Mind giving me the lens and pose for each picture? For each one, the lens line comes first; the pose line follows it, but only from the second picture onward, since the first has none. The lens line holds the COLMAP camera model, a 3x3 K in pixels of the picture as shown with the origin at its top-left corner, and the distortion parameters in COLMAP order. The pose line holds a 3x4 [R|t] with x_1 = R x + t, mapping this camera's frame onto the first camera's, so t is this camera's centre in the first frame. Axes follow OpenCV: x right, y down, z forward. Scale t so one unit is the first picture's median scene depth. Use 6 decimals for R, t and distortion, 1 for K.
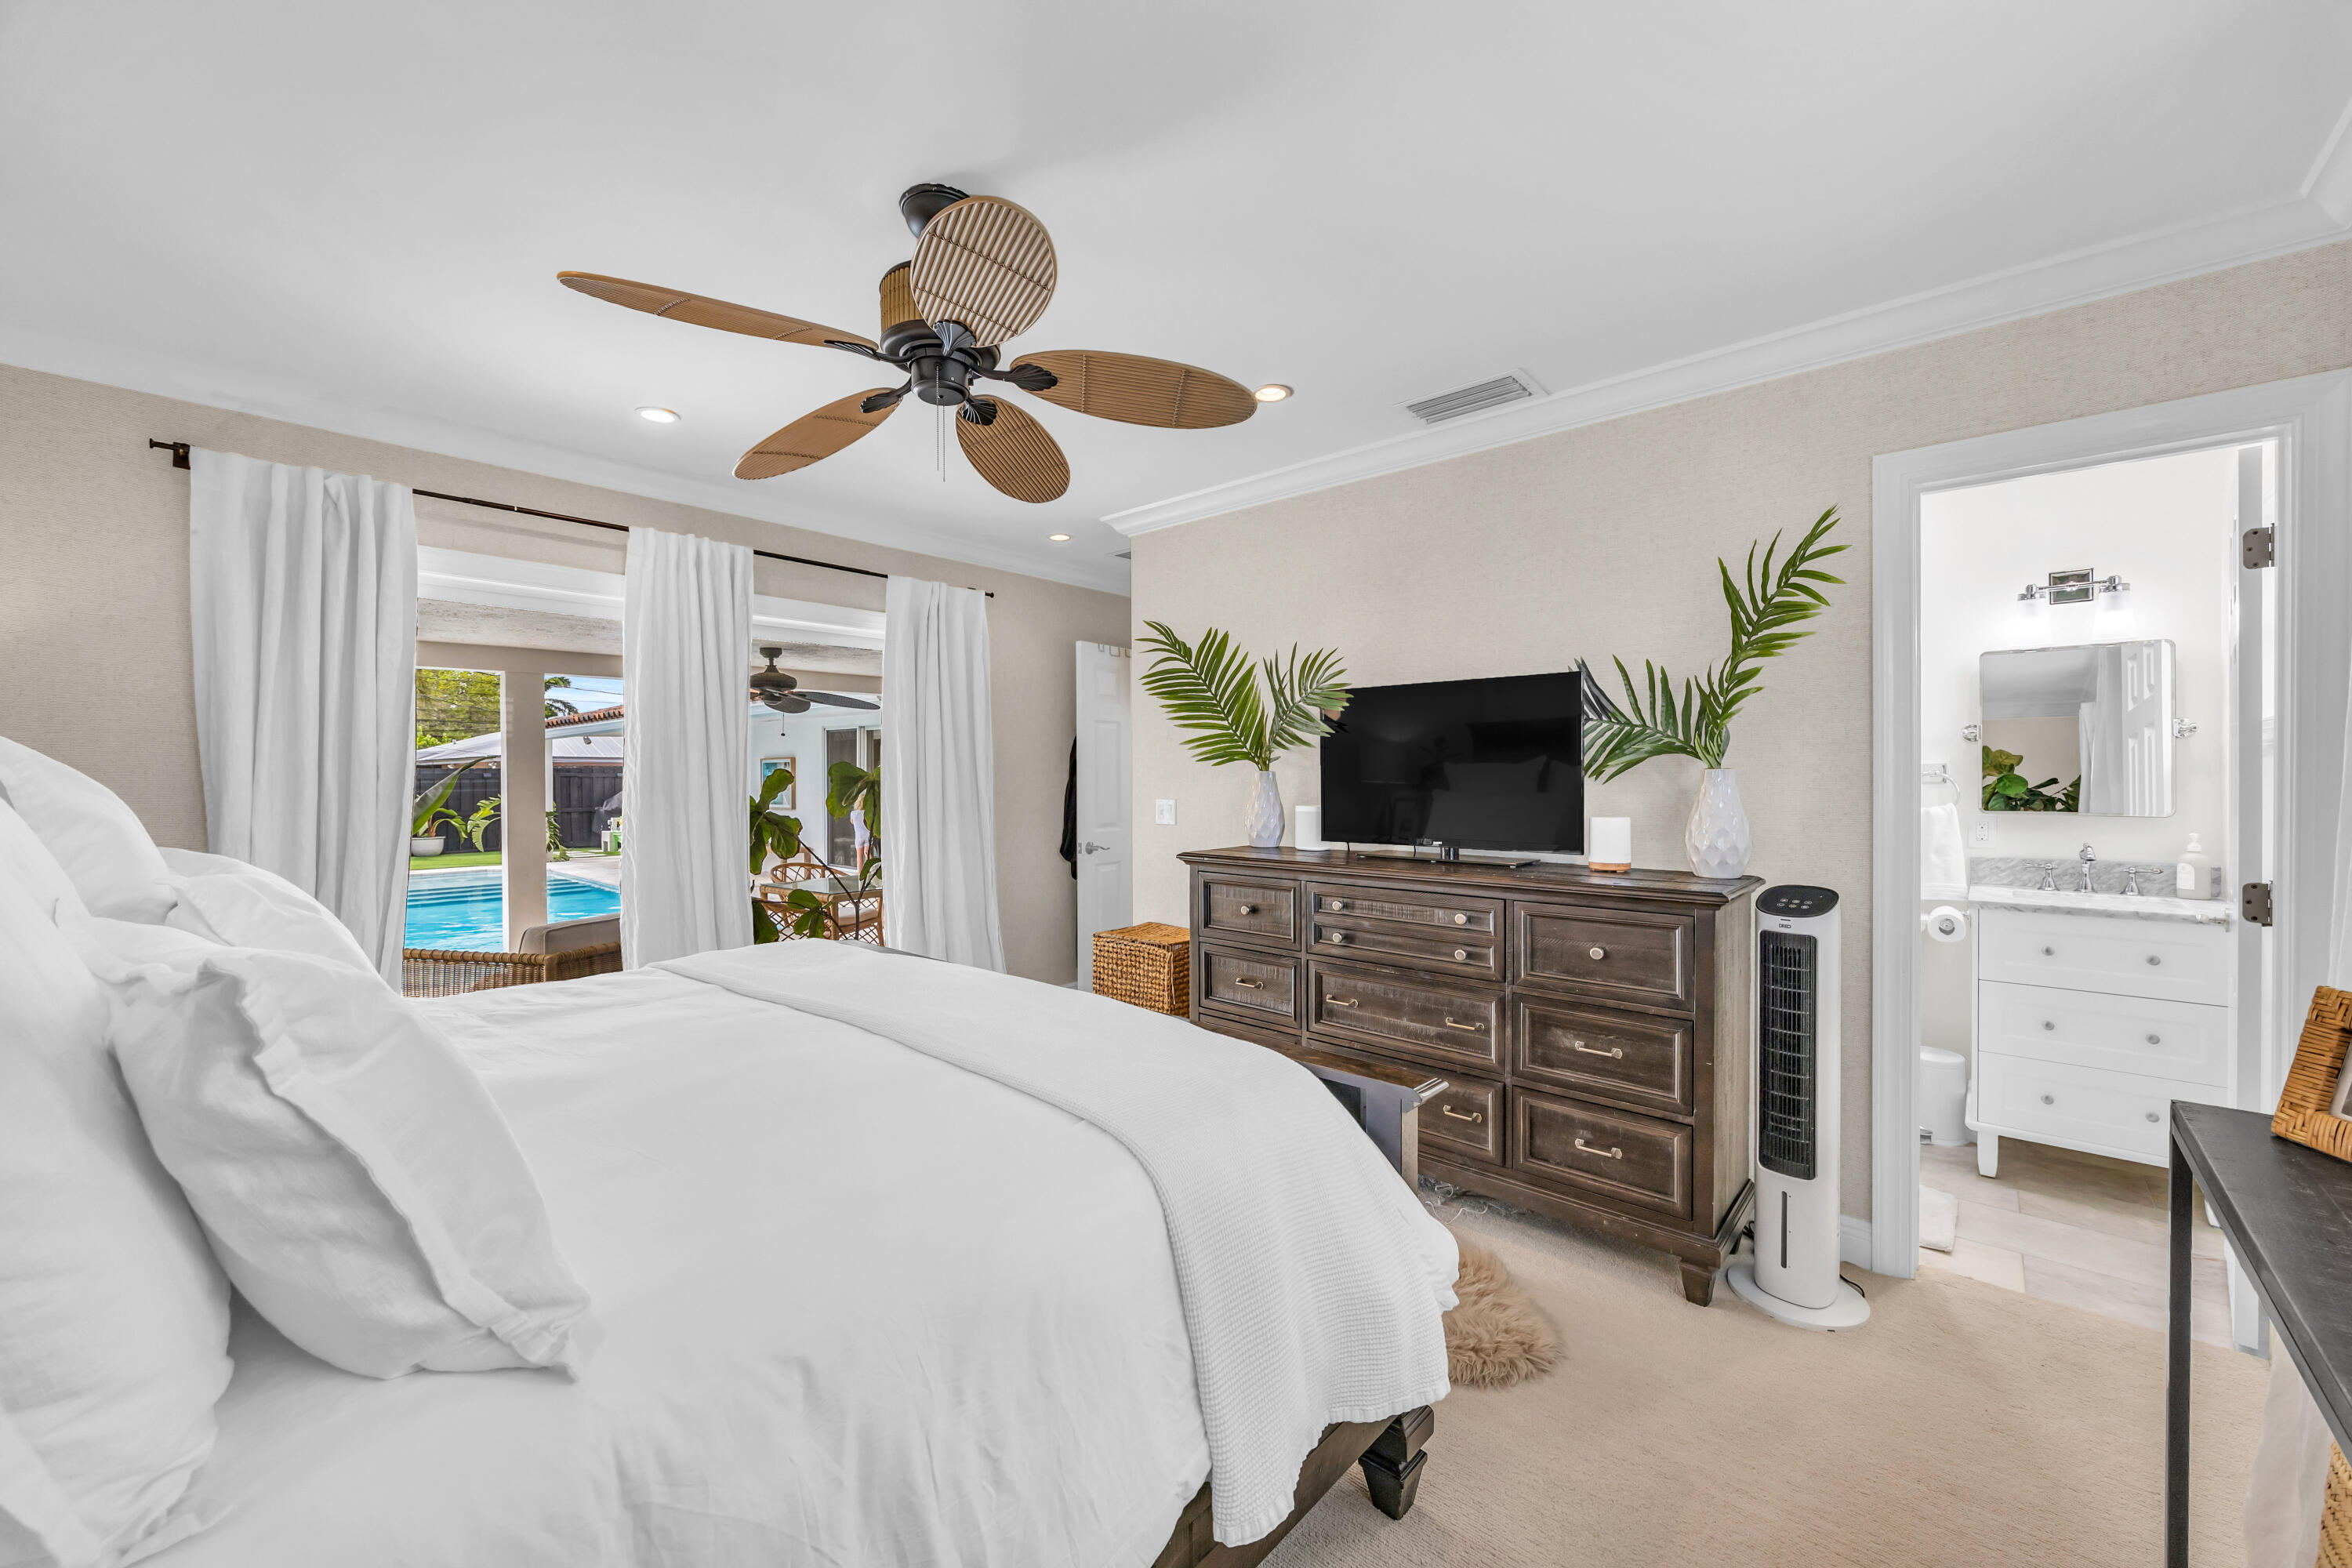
lens RADIAL K [[907.1, 0, 1176.0], [0, 907.1, 784.0], [0, 0, 1]] dist [0.000889, -0.006591]
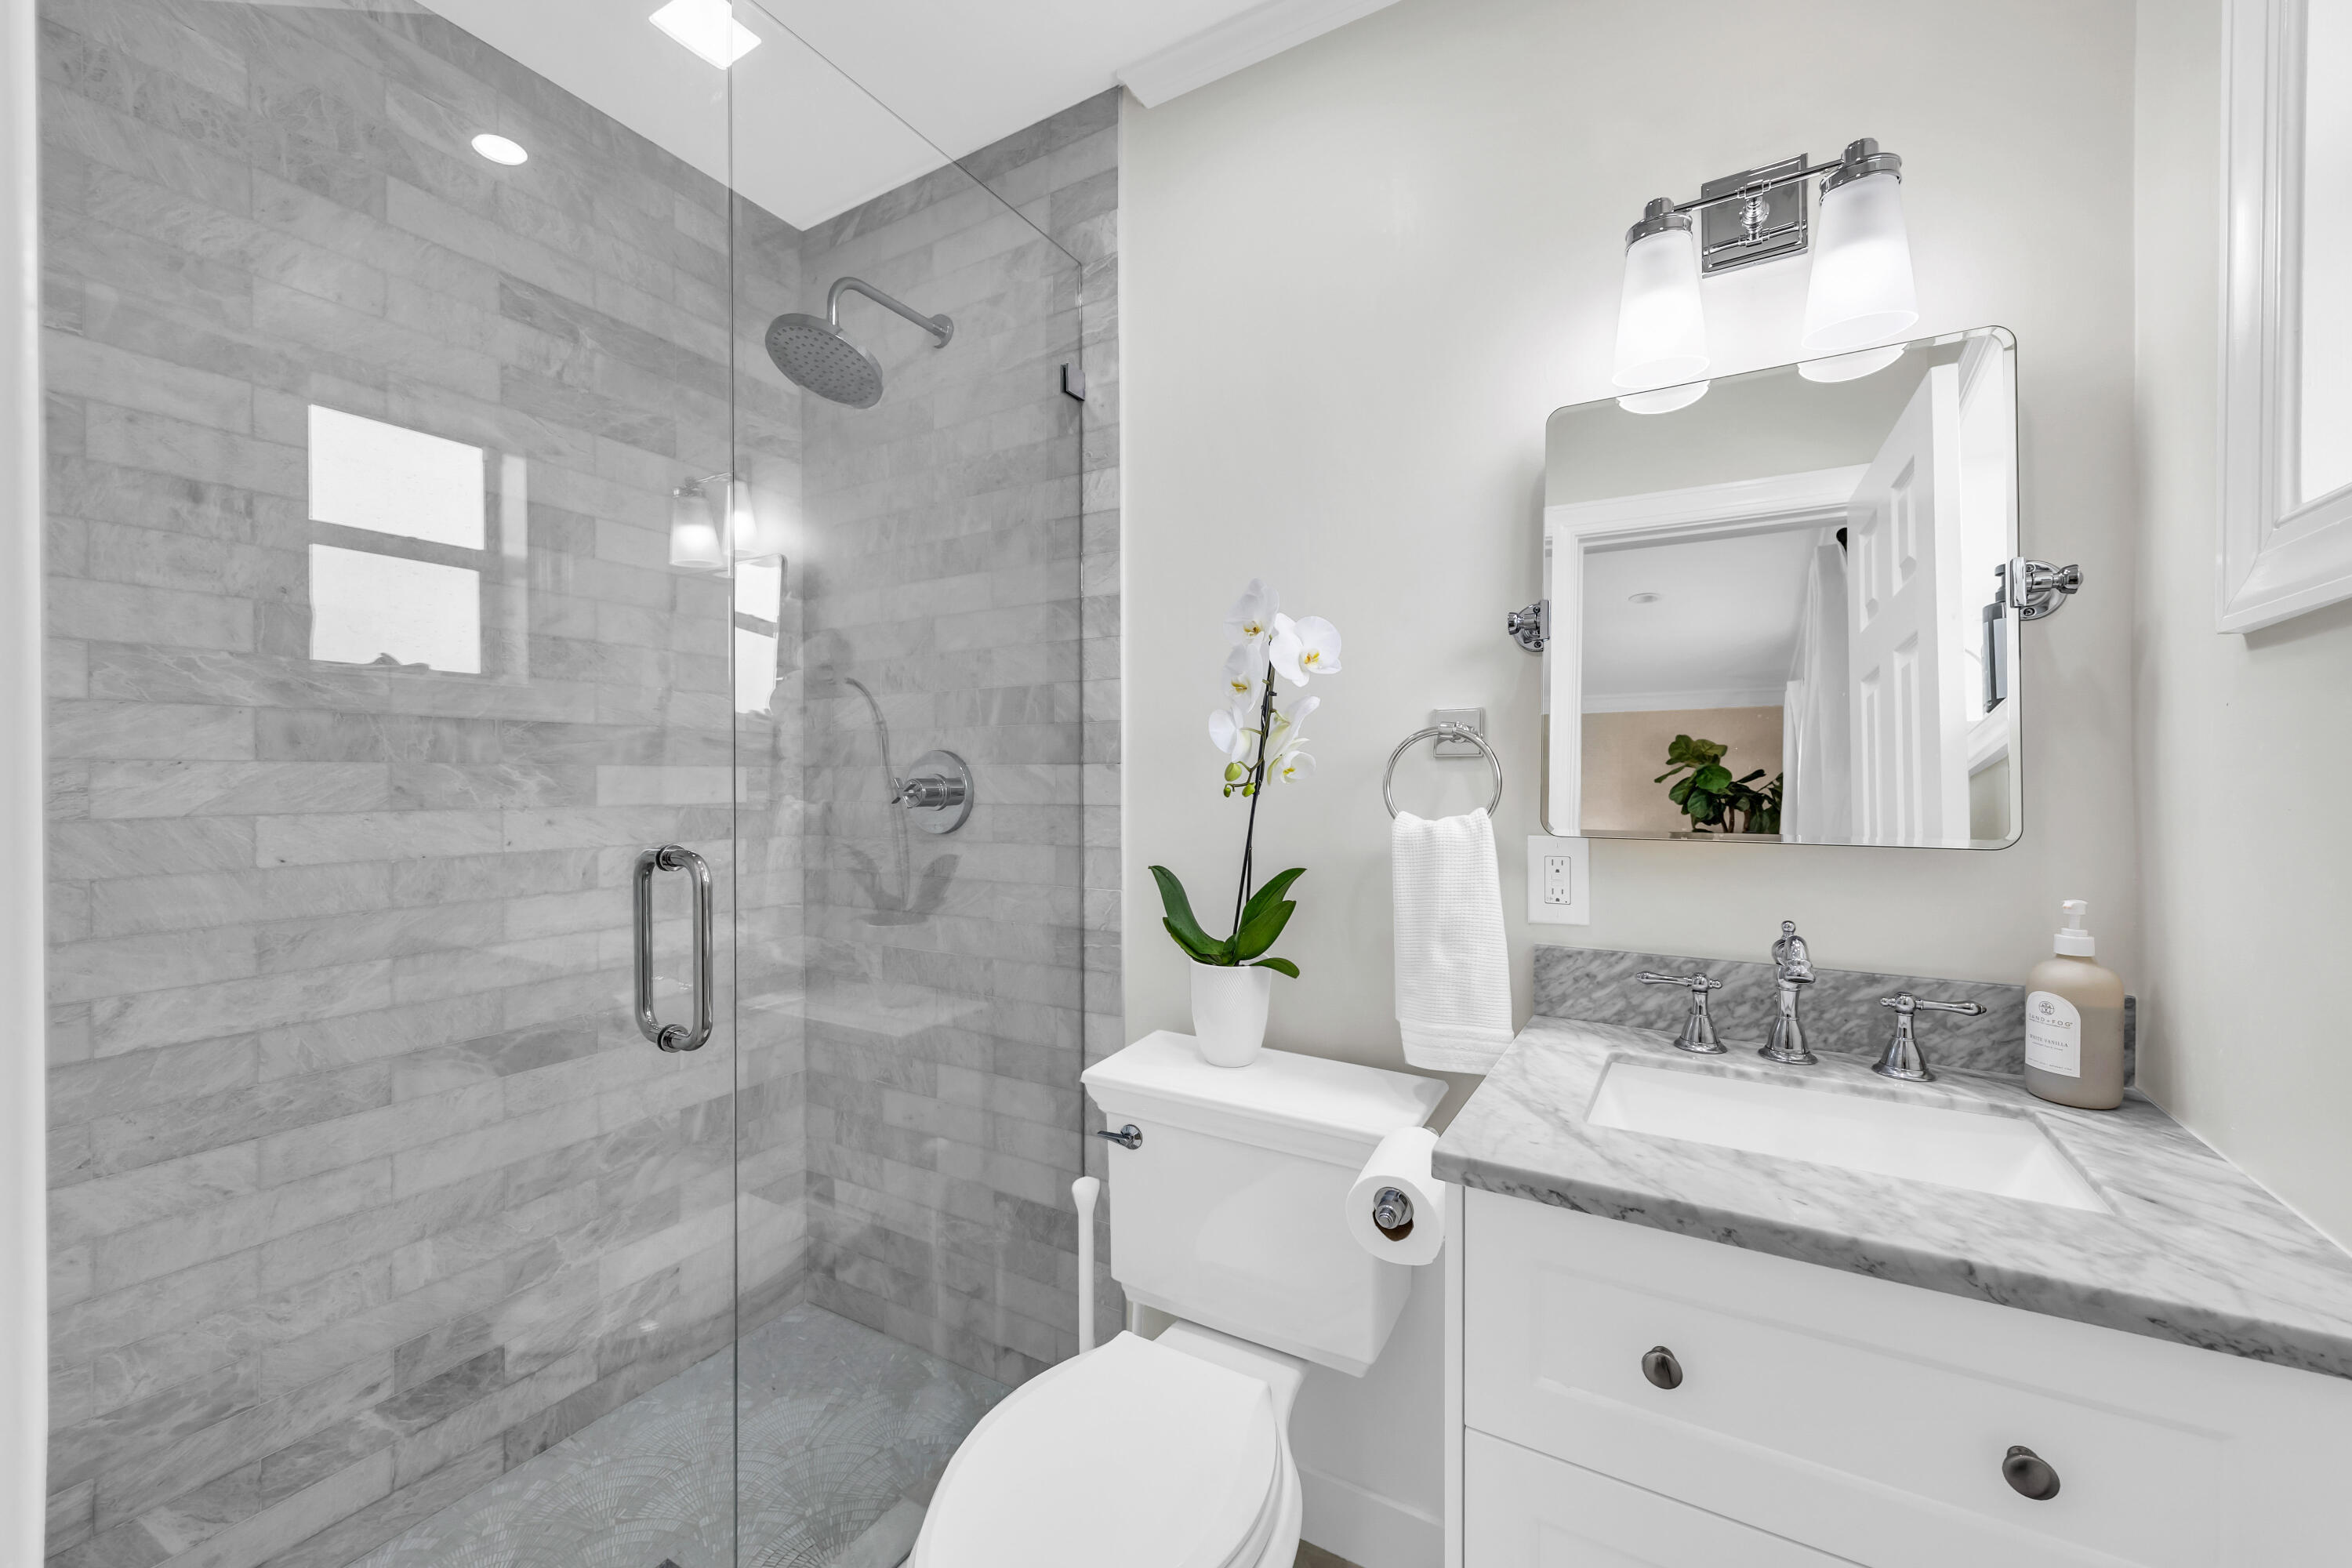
lens RADIAL K [[907.1, 0, 1176.0], [0, 907.1, 784.0], [0, 0, 1]] dist [0.000889, -0.006591]
pose [[0.981451, 0.000284, 0.191714, 0.687151], [-0.000722, 0.999997, 0.002211, 0.010596], [-0.191713, -0.002308, 0.981448, 0.679645]]
